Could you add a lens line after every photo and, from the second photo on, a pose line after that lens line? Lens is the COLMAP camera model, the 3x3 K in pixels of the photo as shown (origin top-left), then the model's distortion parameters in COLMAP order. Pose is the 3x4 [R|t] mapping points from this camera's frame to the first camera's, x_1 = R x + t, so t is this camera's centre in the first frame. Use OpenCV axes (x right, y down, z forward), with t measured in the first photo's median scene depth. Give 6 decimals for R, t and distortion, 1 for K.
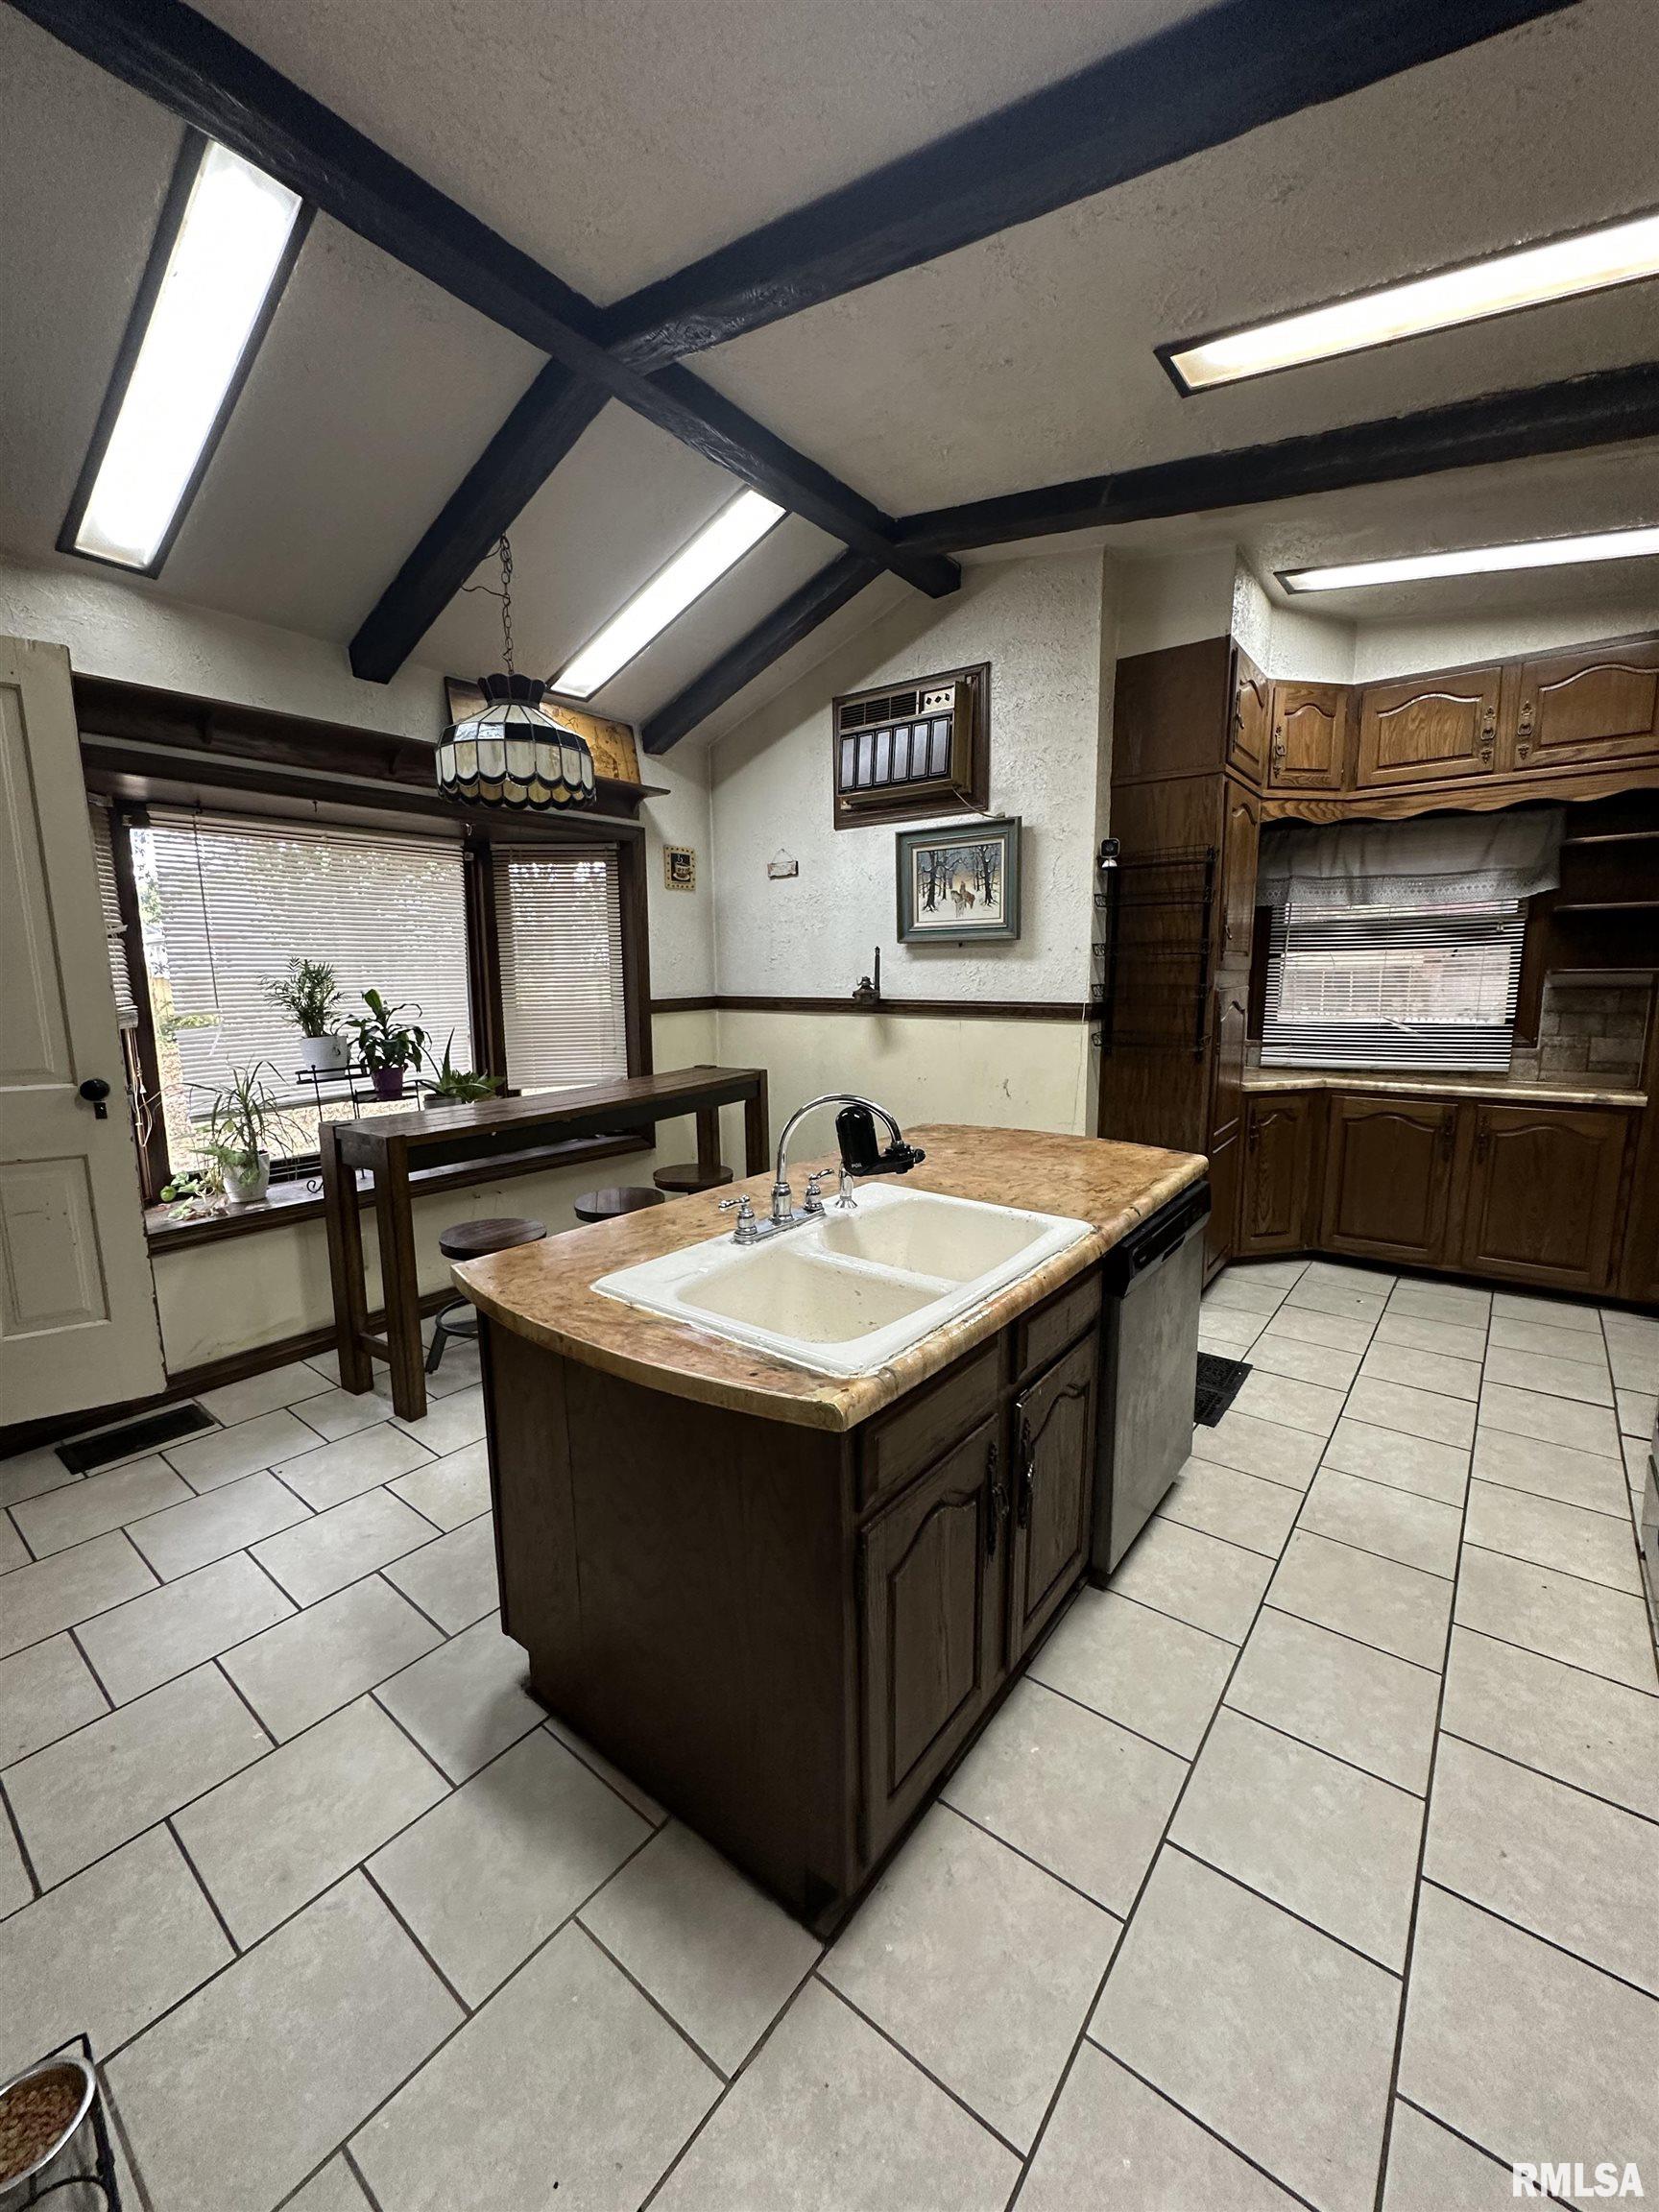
lens RADIAL K [[885.0, 0, 831.1], [0, 885.0, 1108.0], [0, 0, 1]] dist [-0.001001, 0.000401]
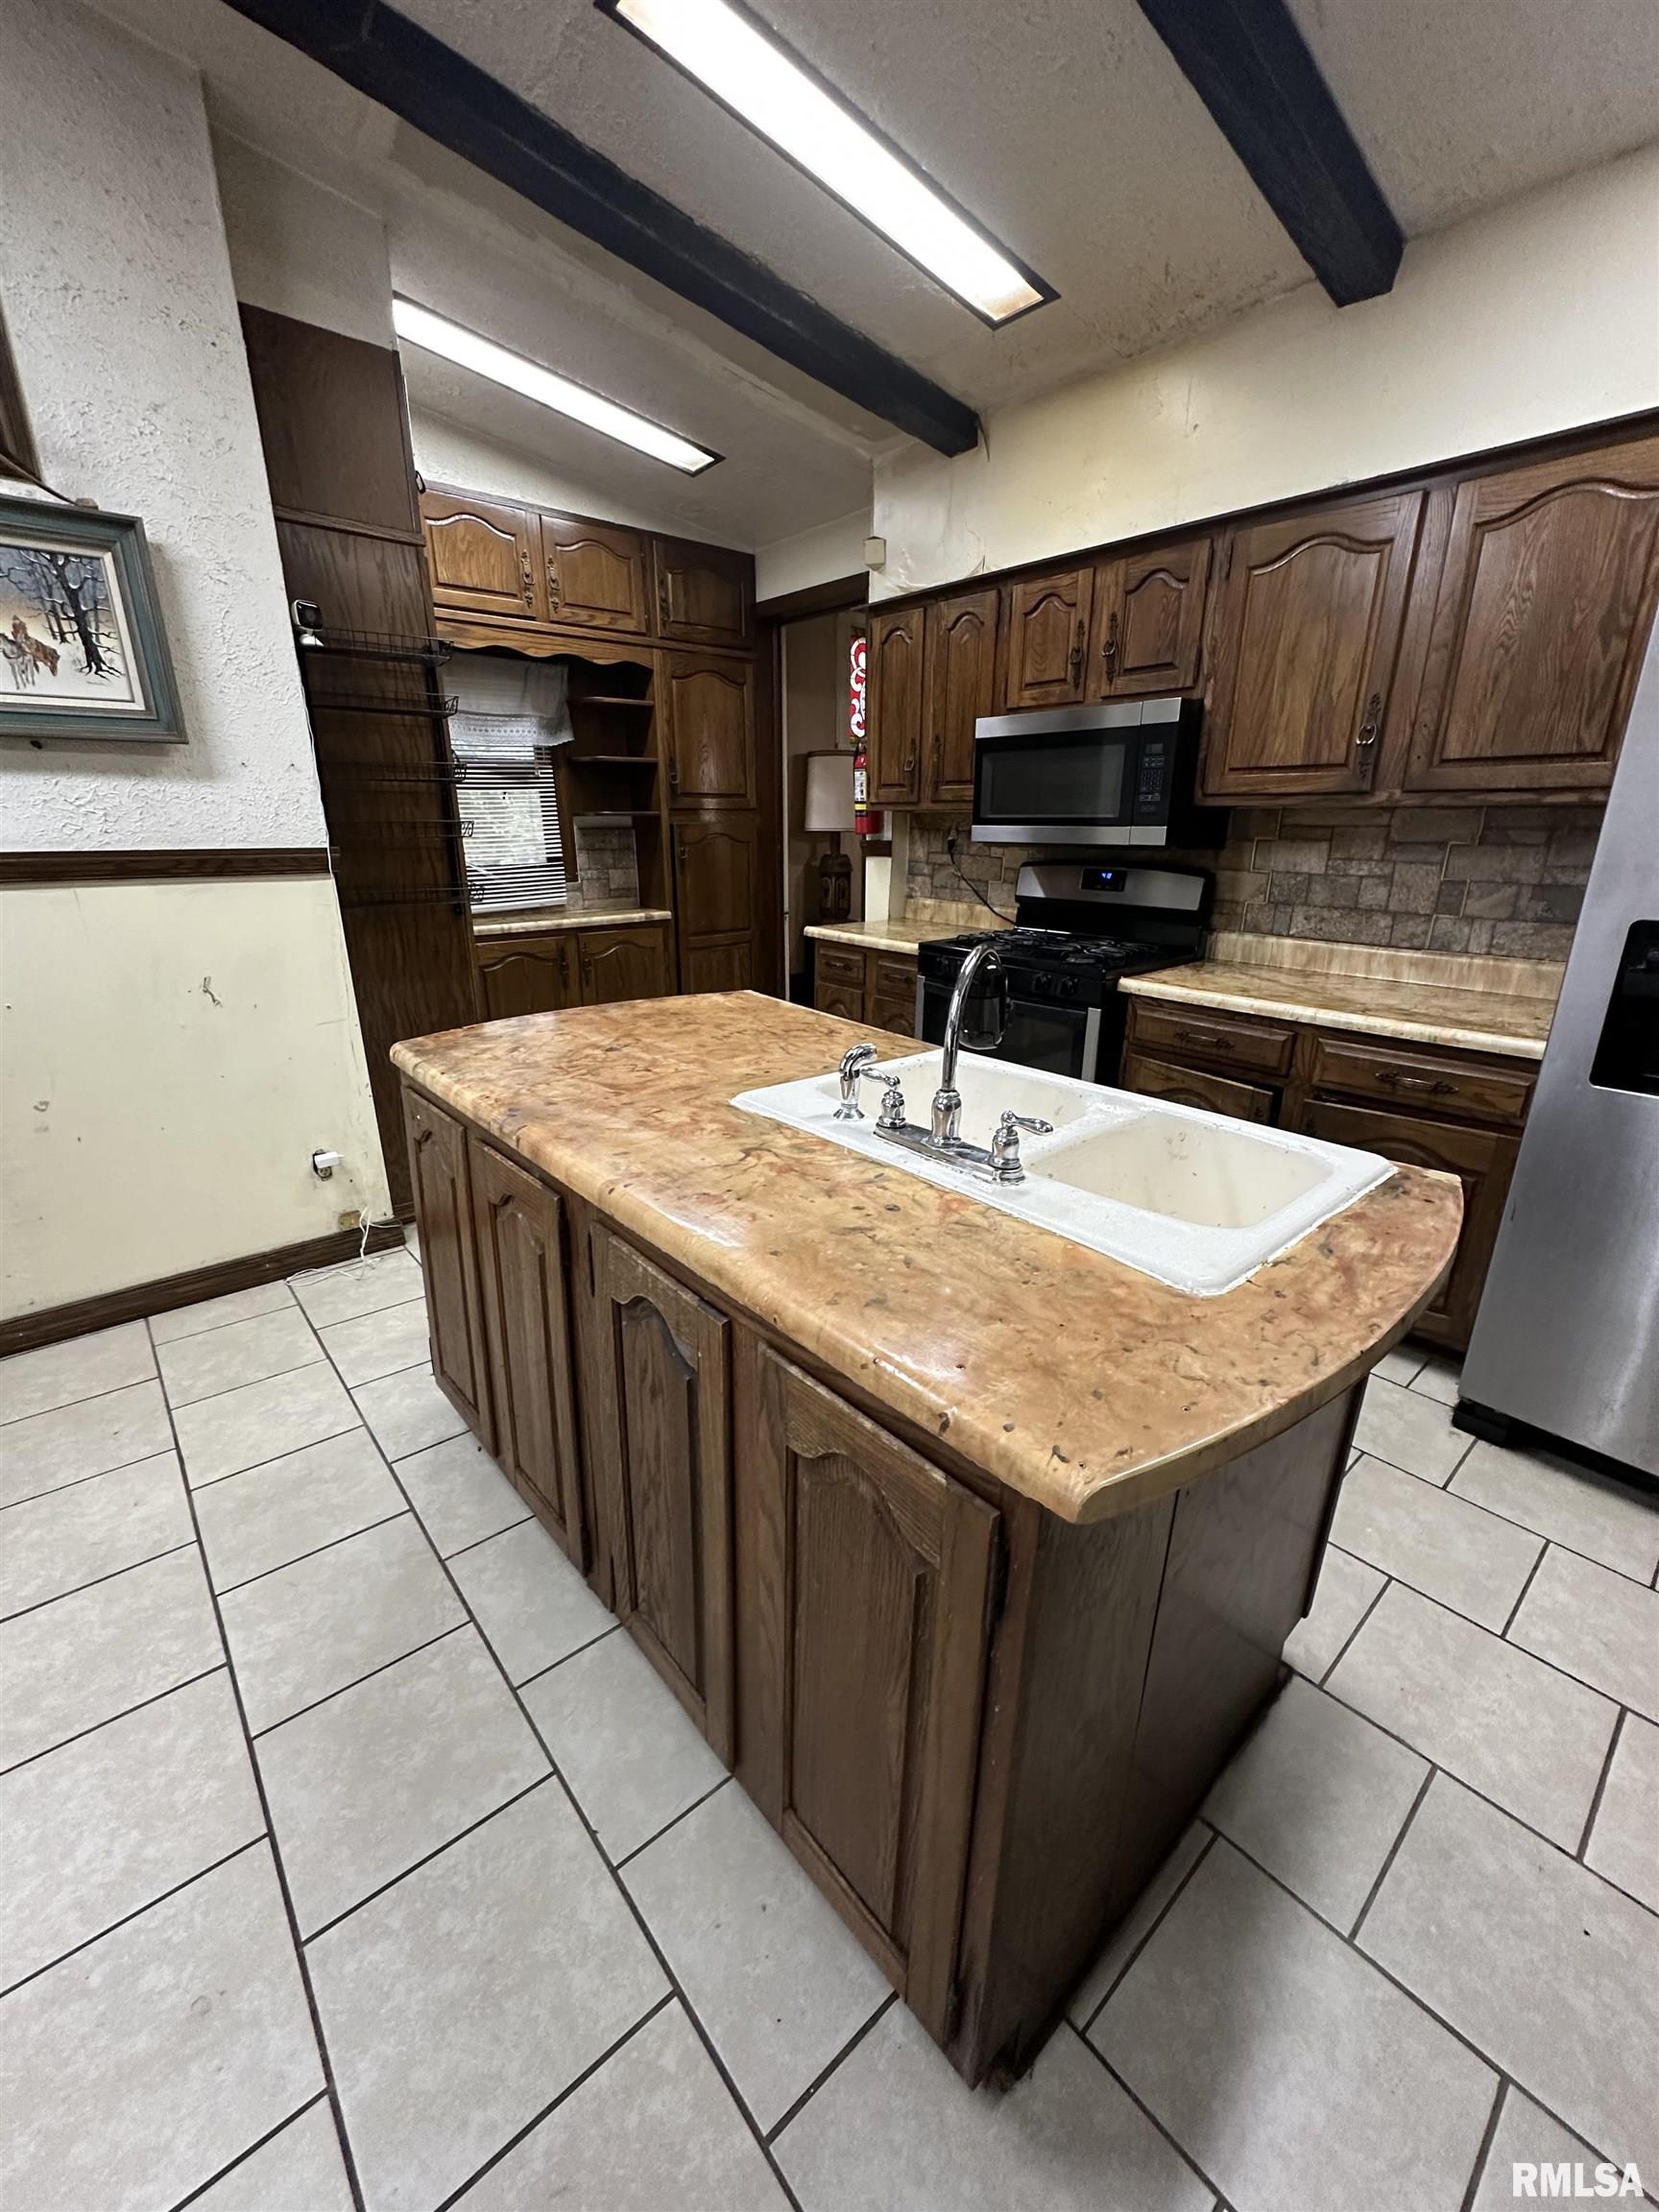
lens RADIAL K [[881.0, 0, 826.8], [0, 881.0, 1107.9], [0, 0, 1]] dist [-0.001058, 0.000125]
pose [[0.184419, -0.295007, 0.937529, -0.363258], [0.151393, 0.951033, 0.269476, -0.050559], [-0.971118, 0.092239, 0.220050, 0.479369]]
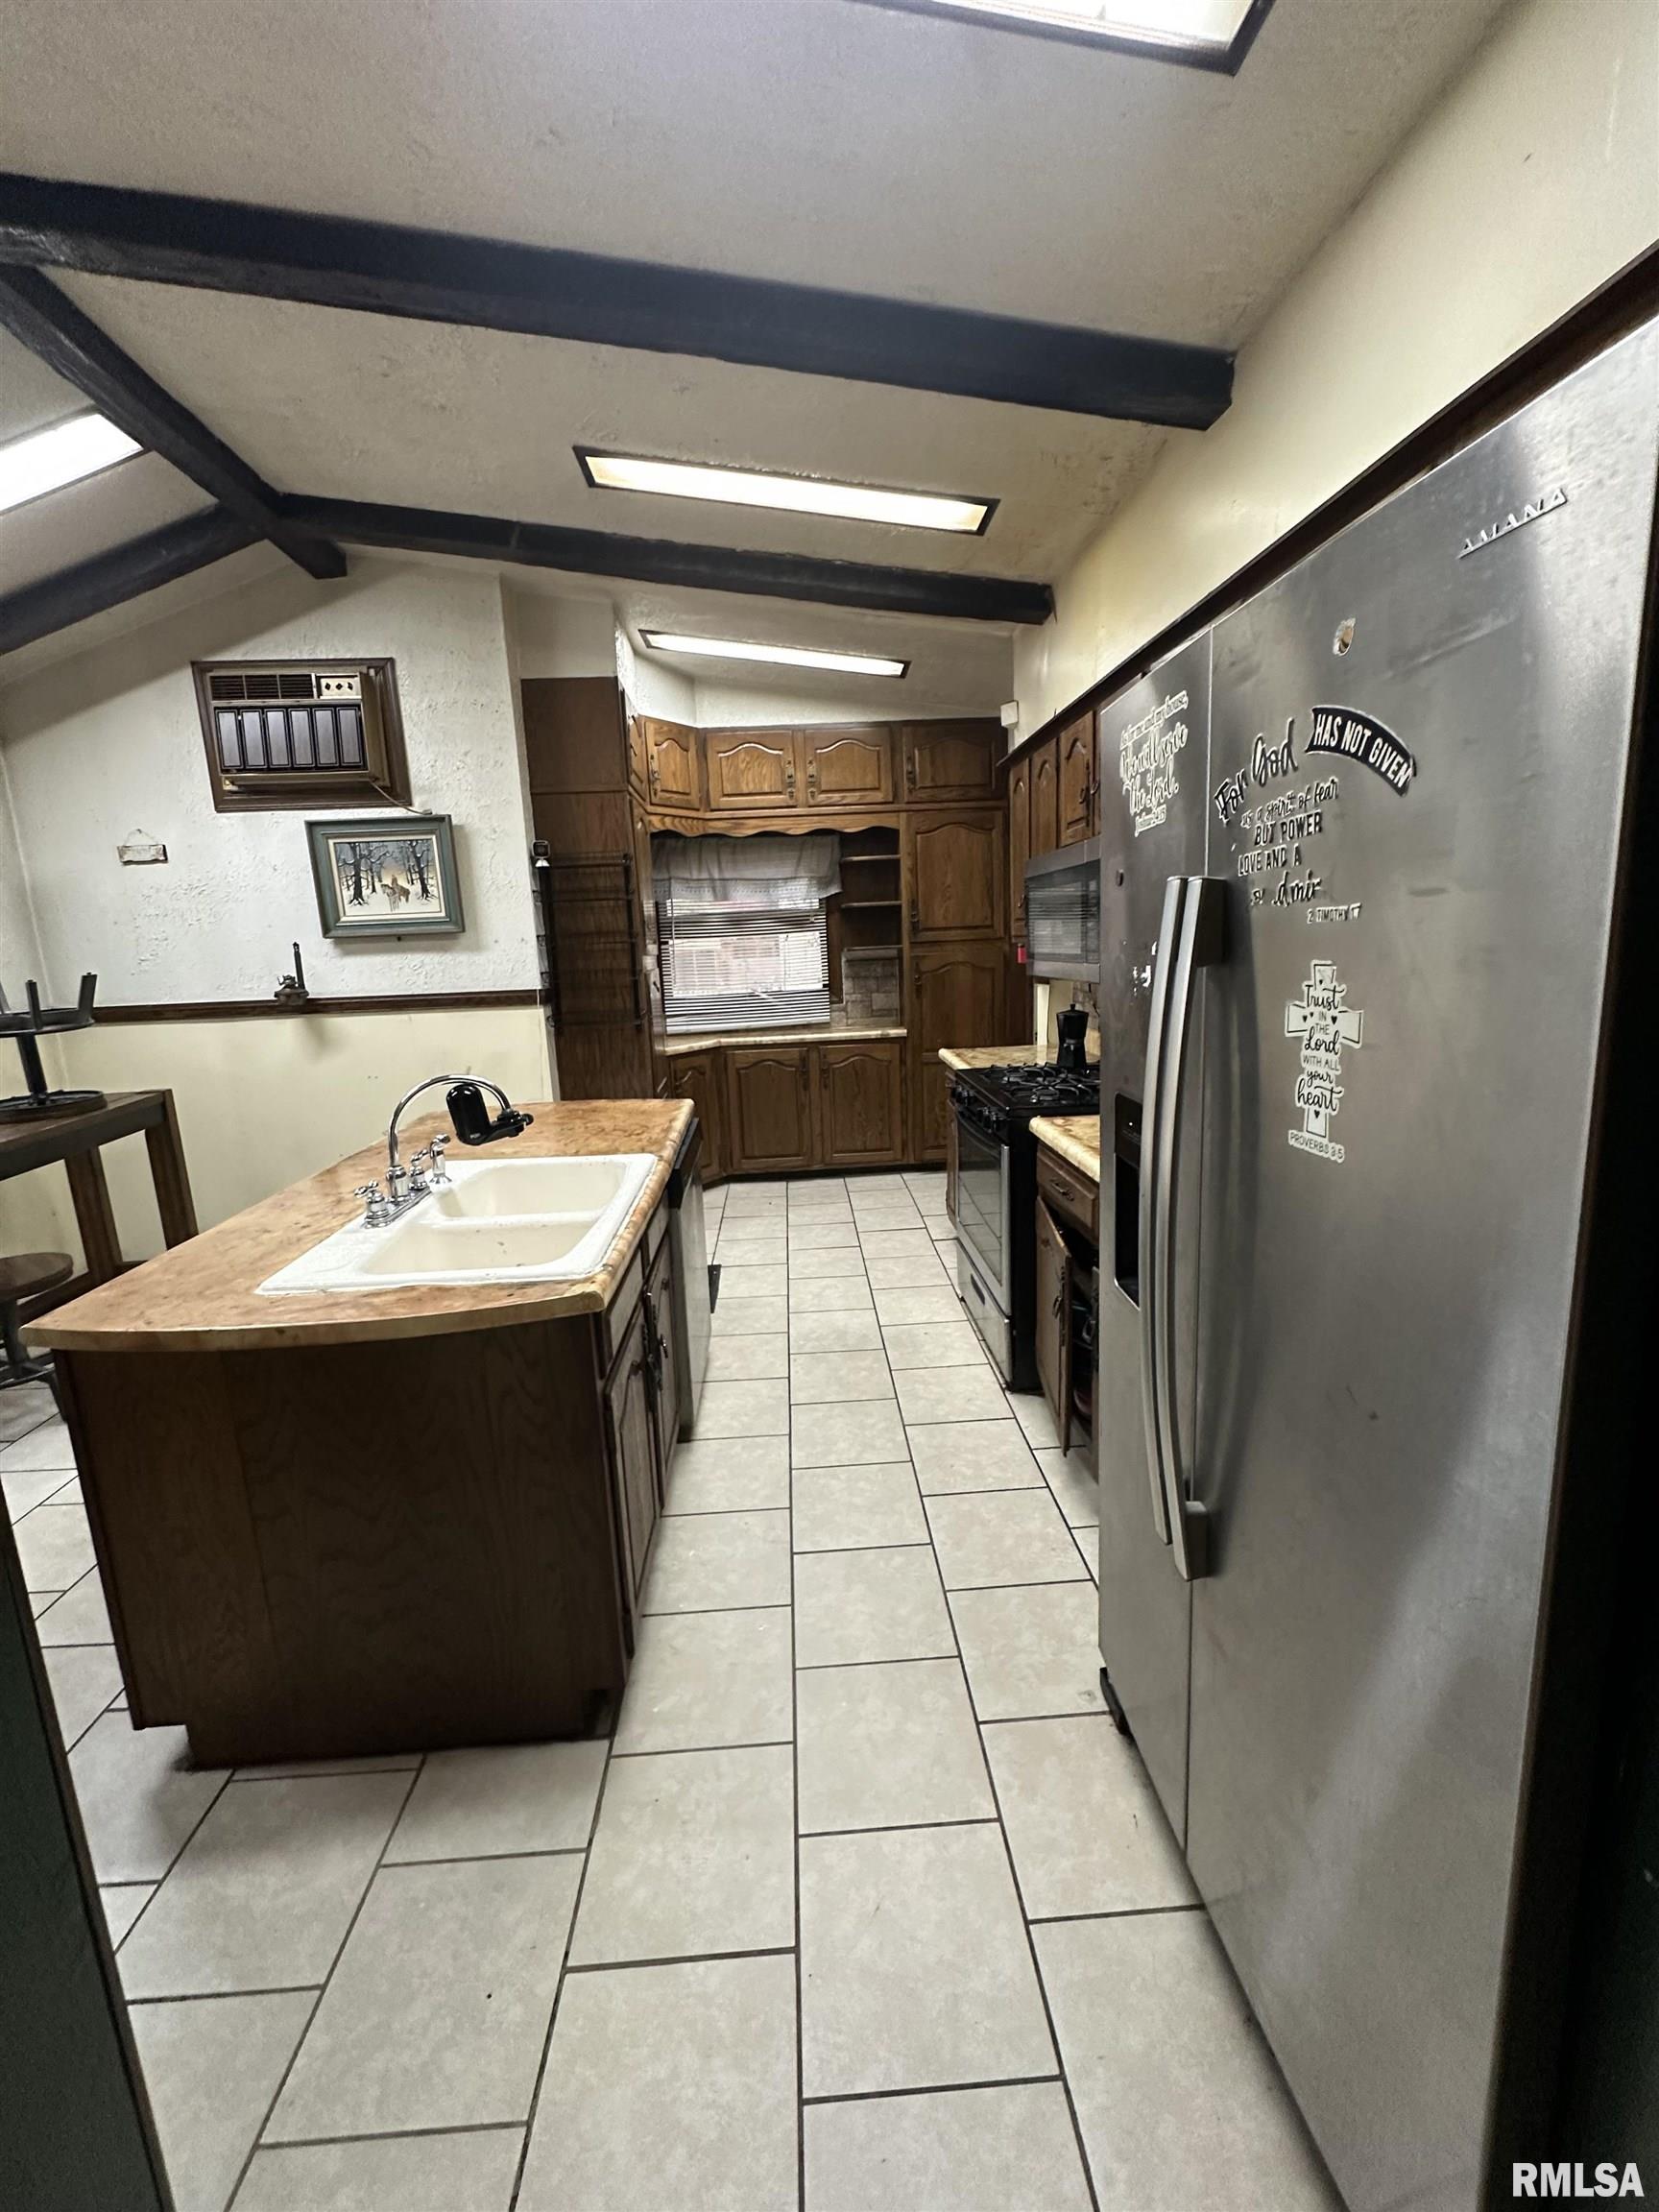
lens RADIAL K [[885.0, 0, 831.1], [0, 885.0, 1108.0], [0, 0, 1]] dist [-0.001001, 0.000401]
pose [[0.753075, -0.142192, 0.642386, -0.169937], [0.135714, 0.988941, 0.059804, 0.011885], [-0.643786, 0.042144, 0.764045, -0.074682]]
